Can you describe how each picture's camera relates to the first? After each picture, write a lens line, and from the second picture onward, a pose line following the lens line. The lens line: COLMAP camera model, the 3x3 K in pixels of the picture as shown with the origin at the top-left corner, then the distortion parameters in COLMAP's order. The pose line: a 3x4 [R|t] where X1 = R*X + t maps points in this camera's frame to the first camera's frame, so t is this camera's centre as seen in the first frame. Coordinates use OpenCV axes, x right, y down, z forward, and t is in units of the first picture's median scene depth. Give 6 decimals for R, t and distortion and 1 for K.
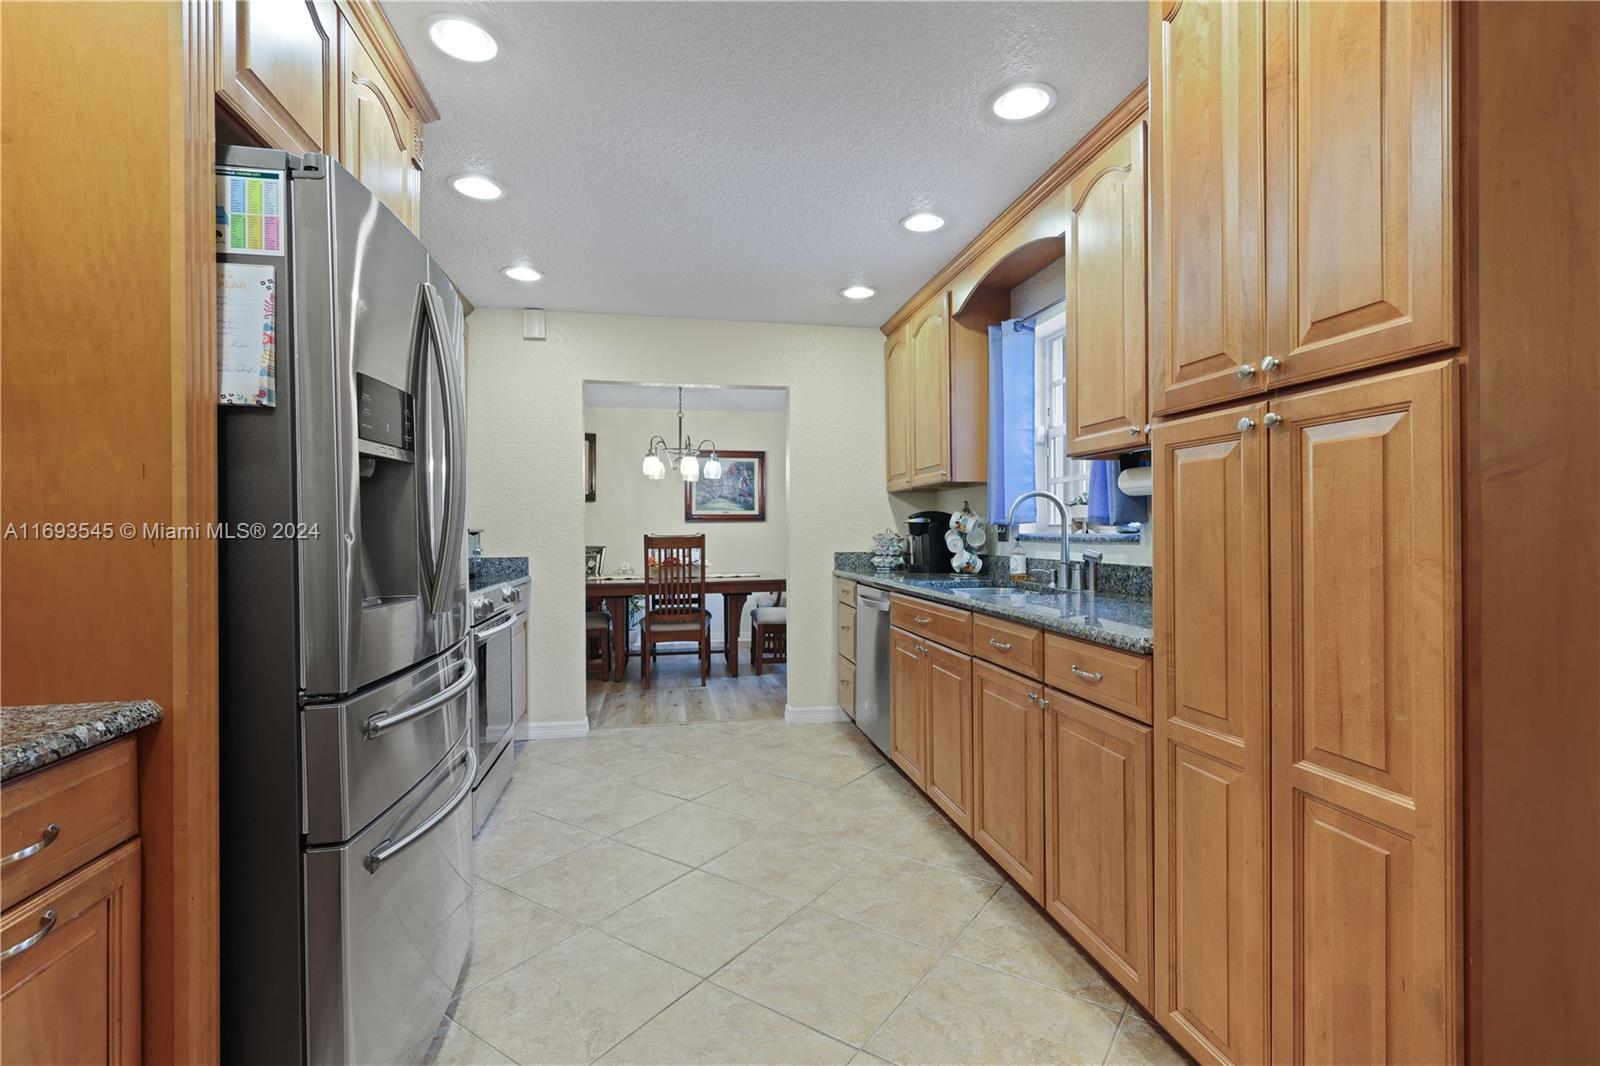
lens RADIAL K [[741.6, 0, 801.1], [0, 741.6, 530.7], [0, 0, 1]] dist [-0.001008, 0.001492]
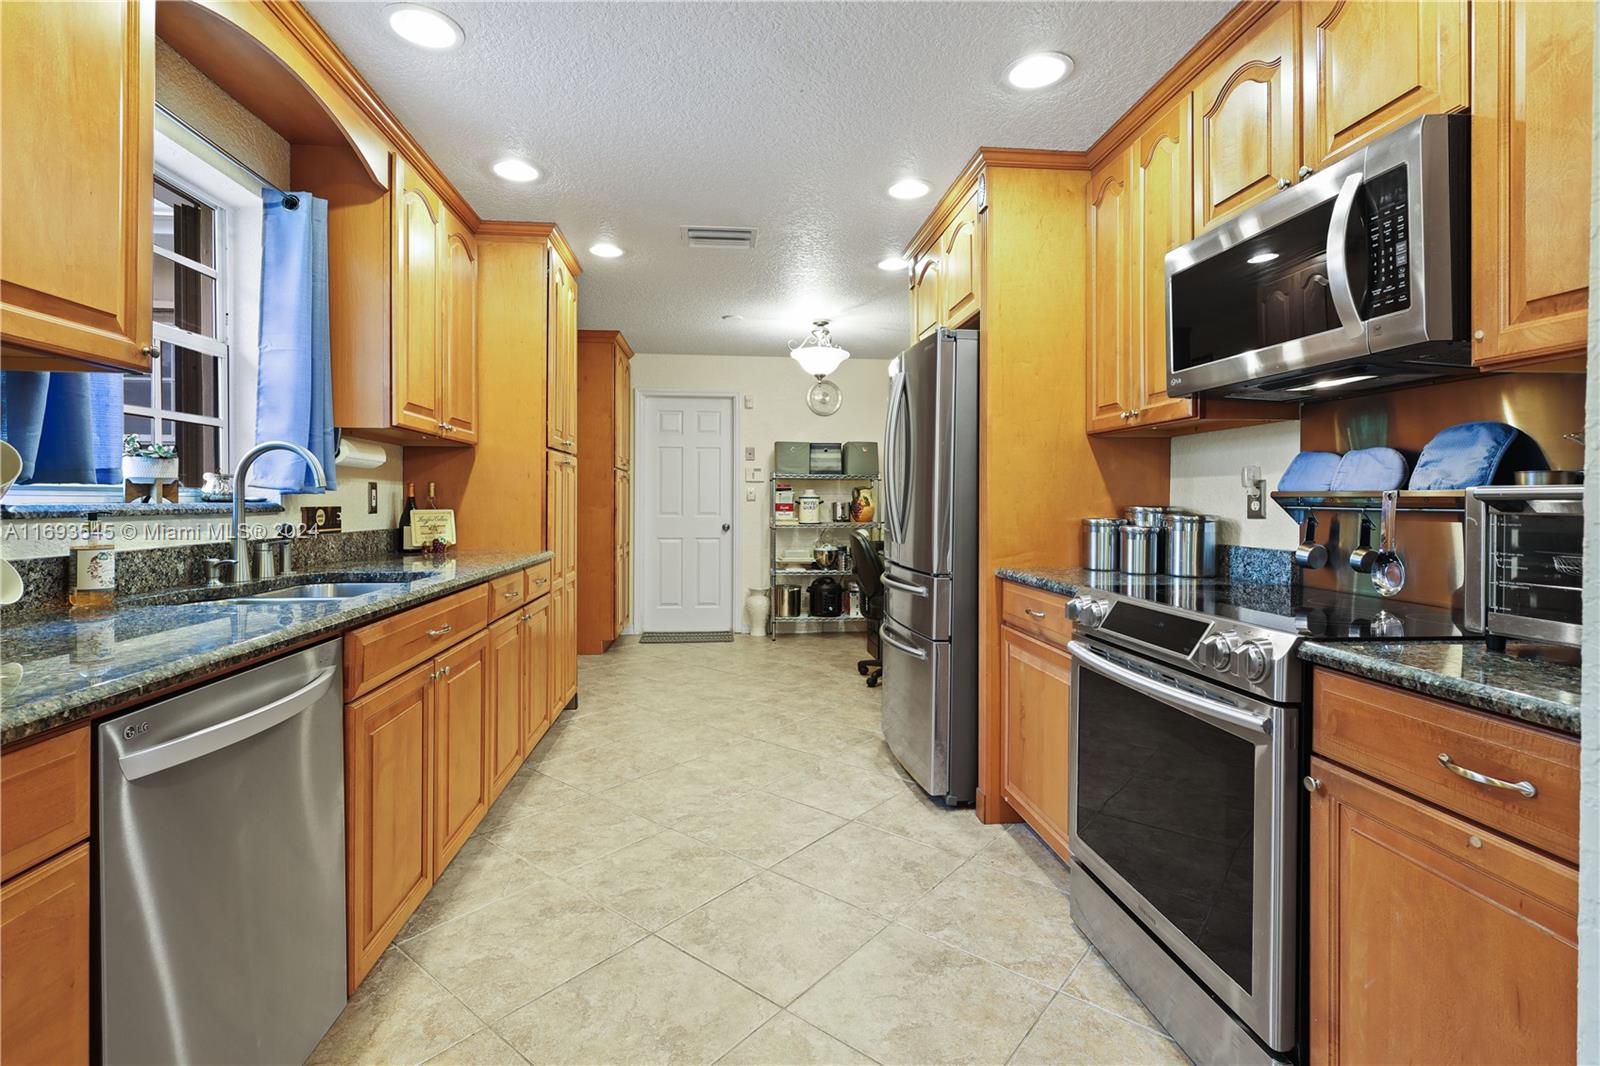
lens RADIAL K [[741.6, 0, 797.5], [0, 741.6, 504.7], [0, 0, 1]] dist [-0.001008, 0.001492]
pose [[-0.996865, 0.000945, 0.079114, -0.246660], [0.001284, 0.999990, 0.004230, 0.003820], [-0.079109, 0.004318, -0.996857, 1.868640]]
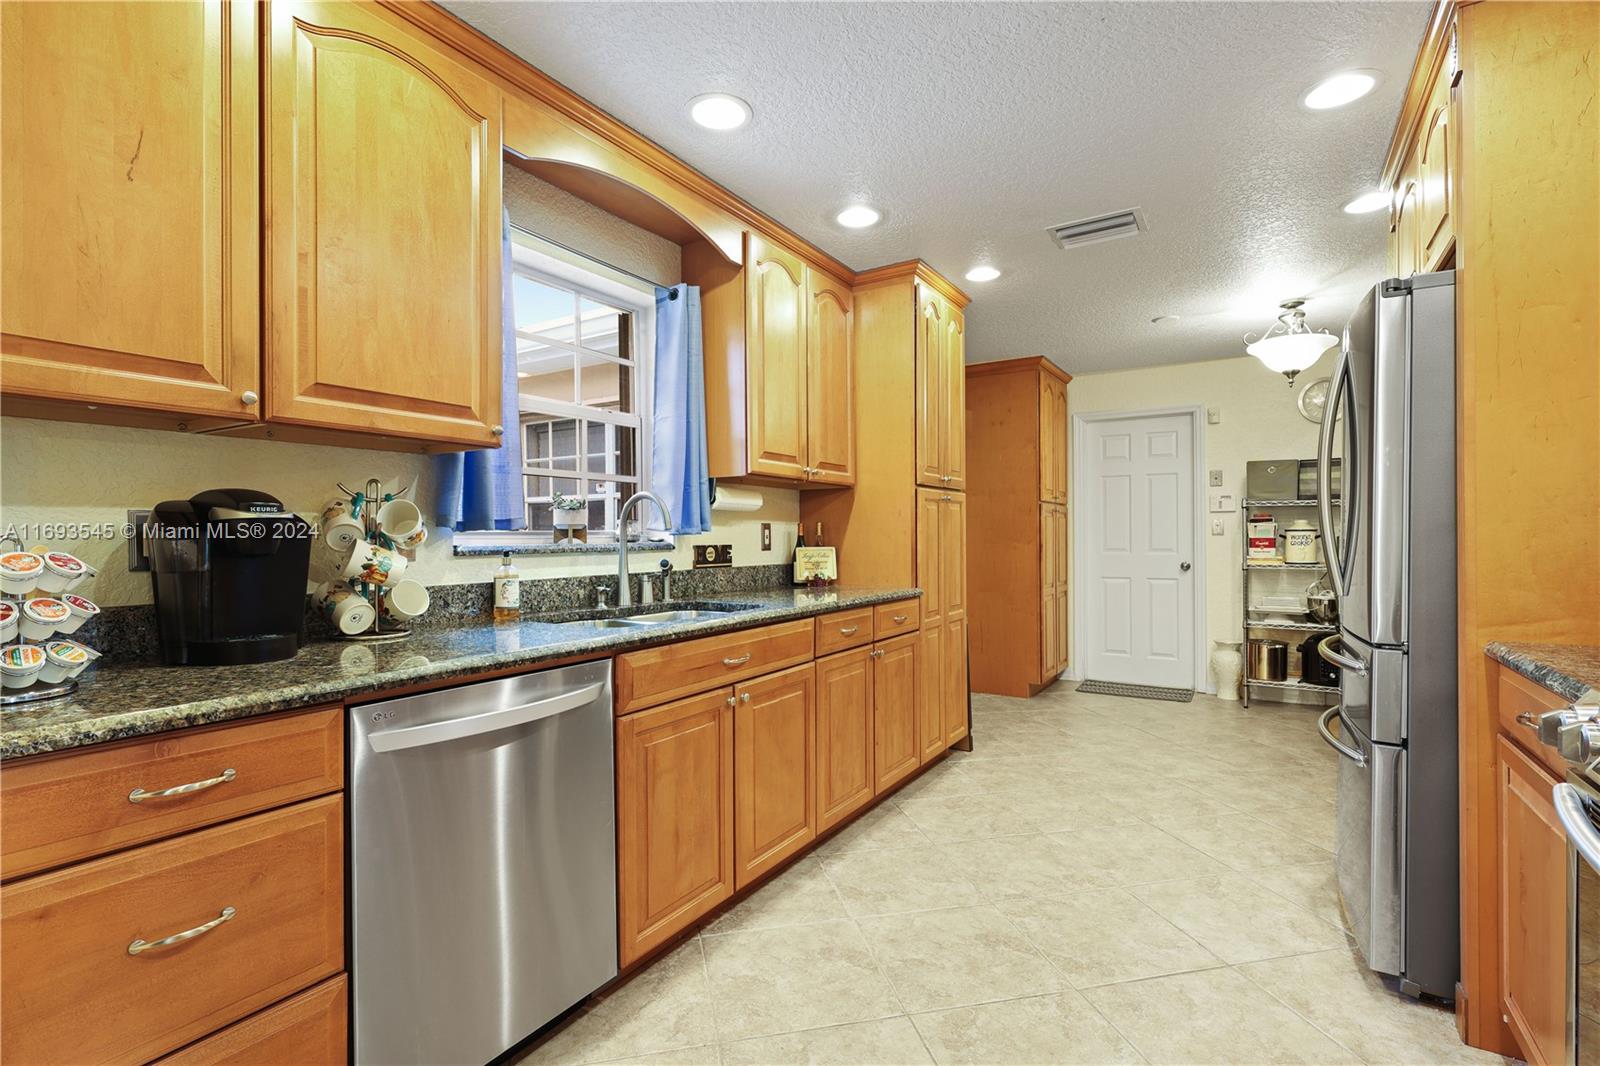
lens RADIAL K [[741.6, 0, 803.6], [0, 741.6, 537.9], [0, 0, 1]] dist [-0.001008, 0.001492]
pose [[-0.738167, 0.008118, 0.674570, -0.435903], [0.009548, 0.999953, -0.001585, 0.001672], [-0.674551, 0.005270, -0.738210, 1.698846]]
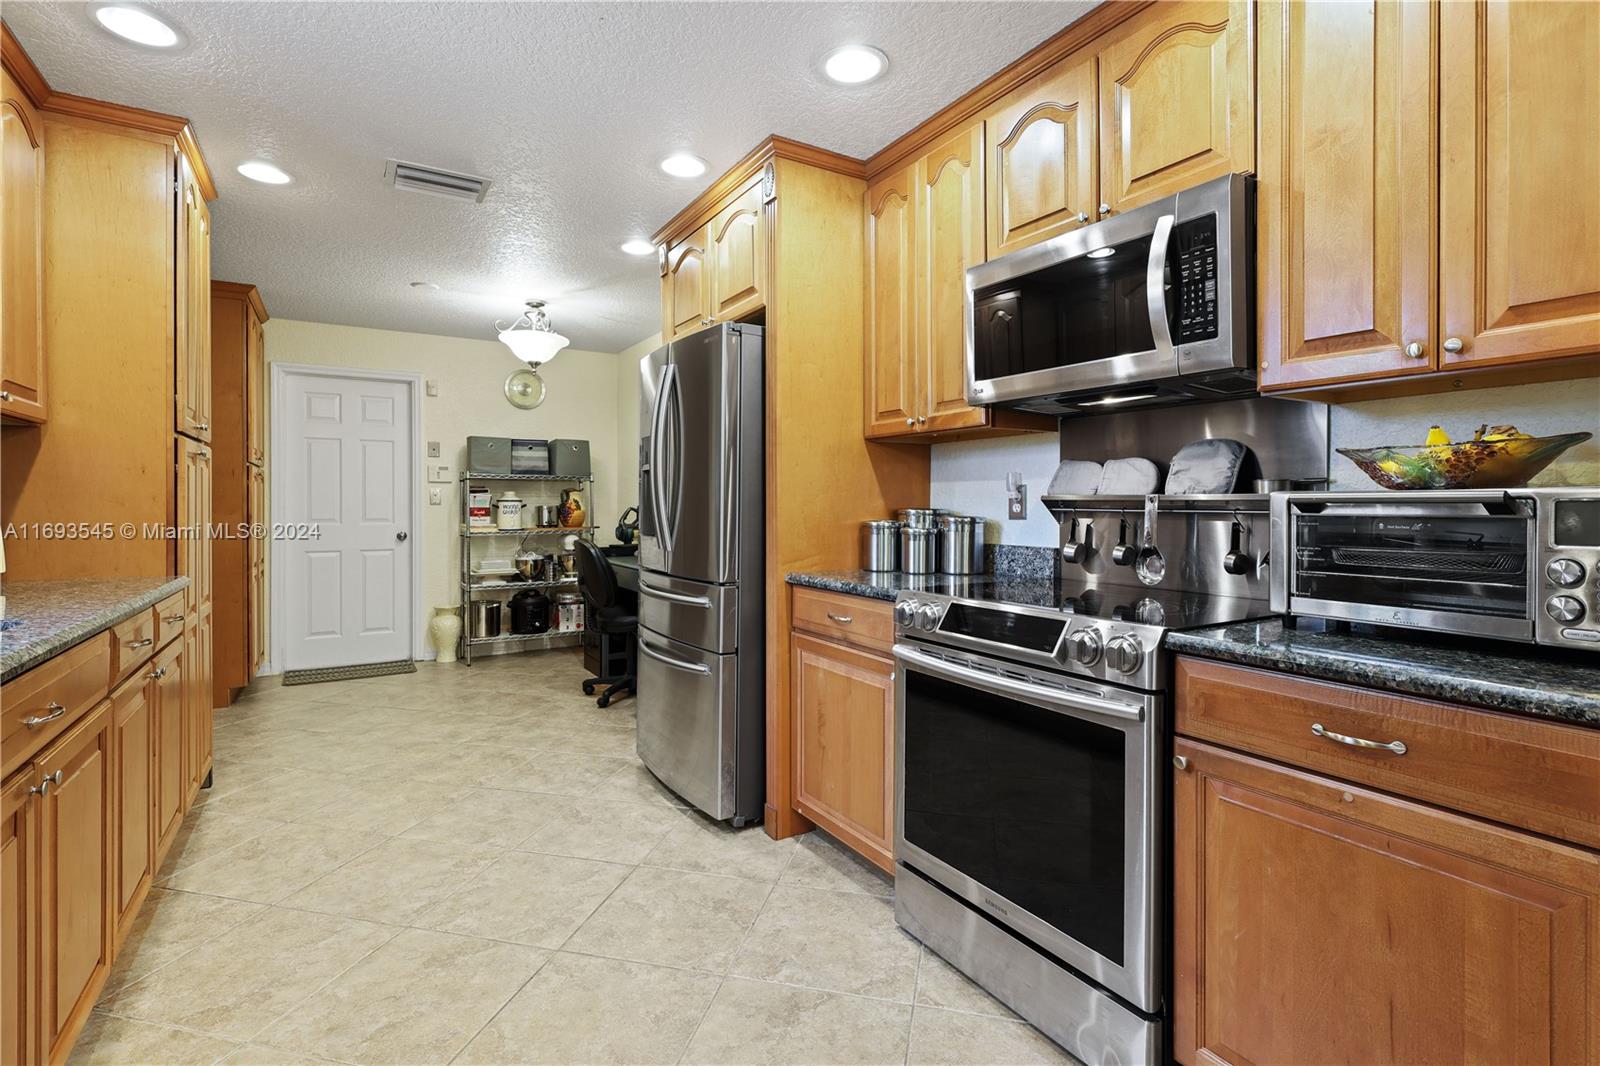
lens RADIAL K [[741.6, 0, 800.0], [0, 741.6, 508.3], [0, 0, 1]] dist [-0.001008, 0.001492]
pose [[-0.932461, 0.006908, -0.361204, -0.099890], [0.004590, 0.999963, 0.007276, 0.001601], [0.361241, 0.005127, -0.932458, 1.757793]]
